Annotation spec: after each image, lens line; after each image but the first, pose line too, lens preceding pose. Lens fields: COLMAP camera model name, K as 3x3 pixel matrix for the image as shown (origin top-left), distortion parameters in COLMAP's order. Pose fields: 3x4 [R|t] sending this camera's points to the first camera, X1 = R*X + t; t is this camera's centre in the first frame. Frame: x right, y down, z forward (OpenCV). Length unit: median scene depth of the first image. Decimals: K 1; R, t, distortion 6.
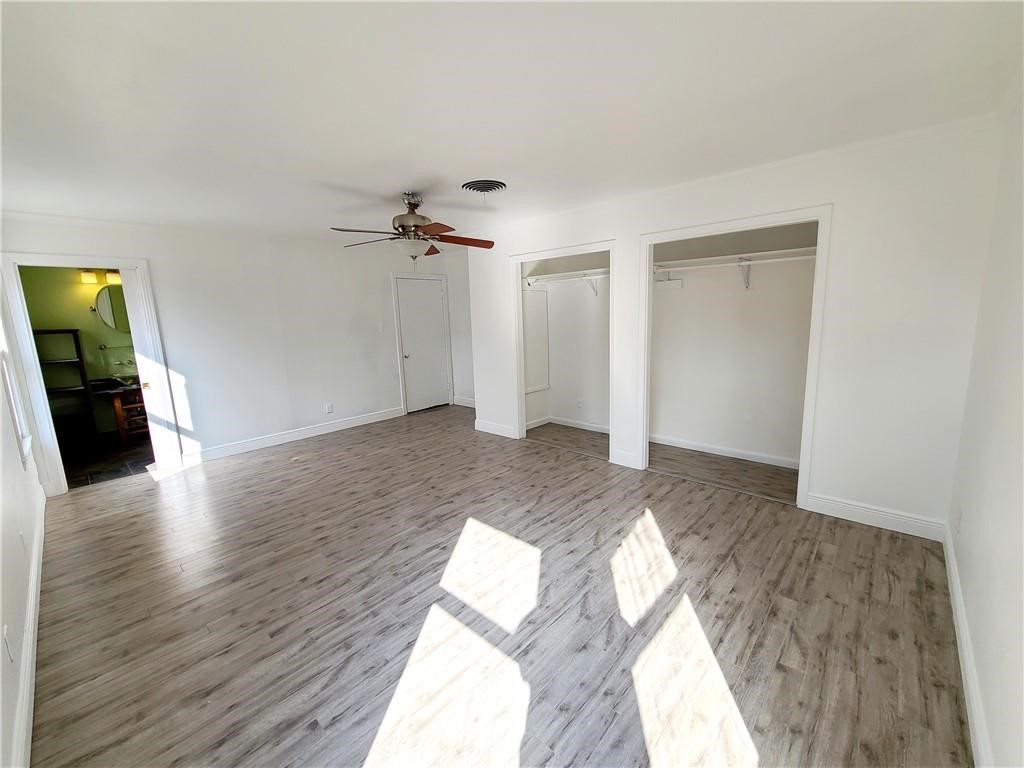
lens RADIAL K [[418.3, 0, 516.9], [0, 418.3, 384.2], [0, 0, 1]] dist [-0.000939, -0.001072]
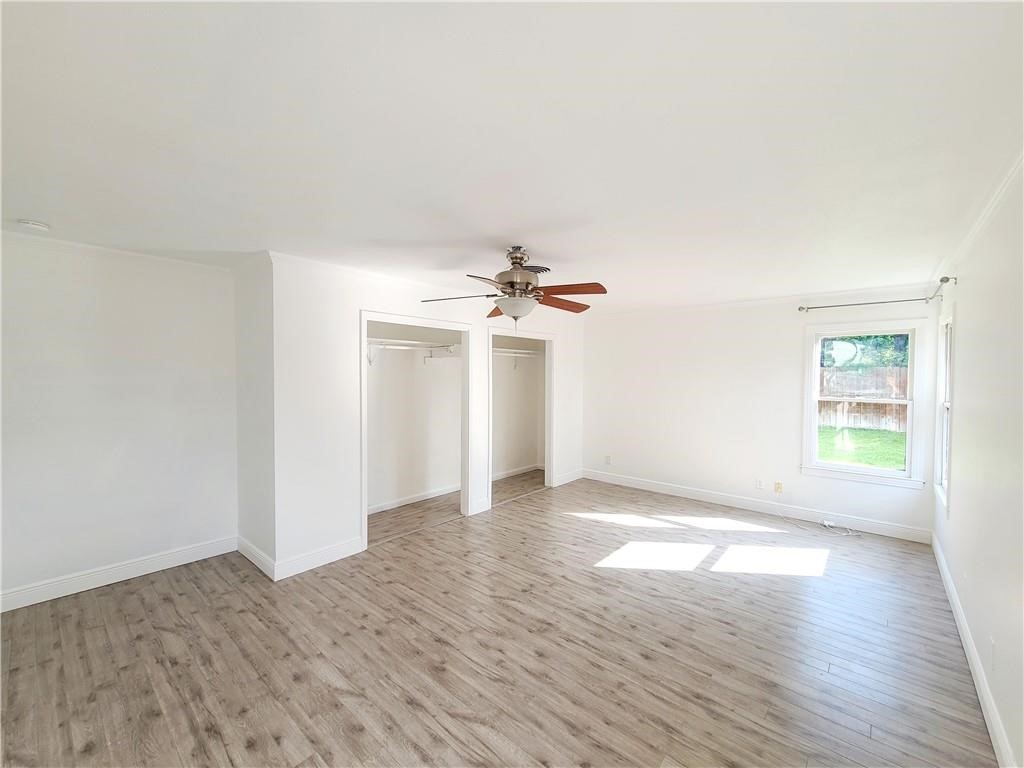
lens RADIAL K [[418.3, 0, 516.9], [0, 418.3, 384.2], [0, 0, 1]] dist [-0.000939, -0.001072]
pose [[-0.027880, 0.006466, 0.999590, -1.141175], [0.158901, 0.987293, -0.001954, -0.174868], [-0.986901, 0.158782, -0.028554, 1.081217]]
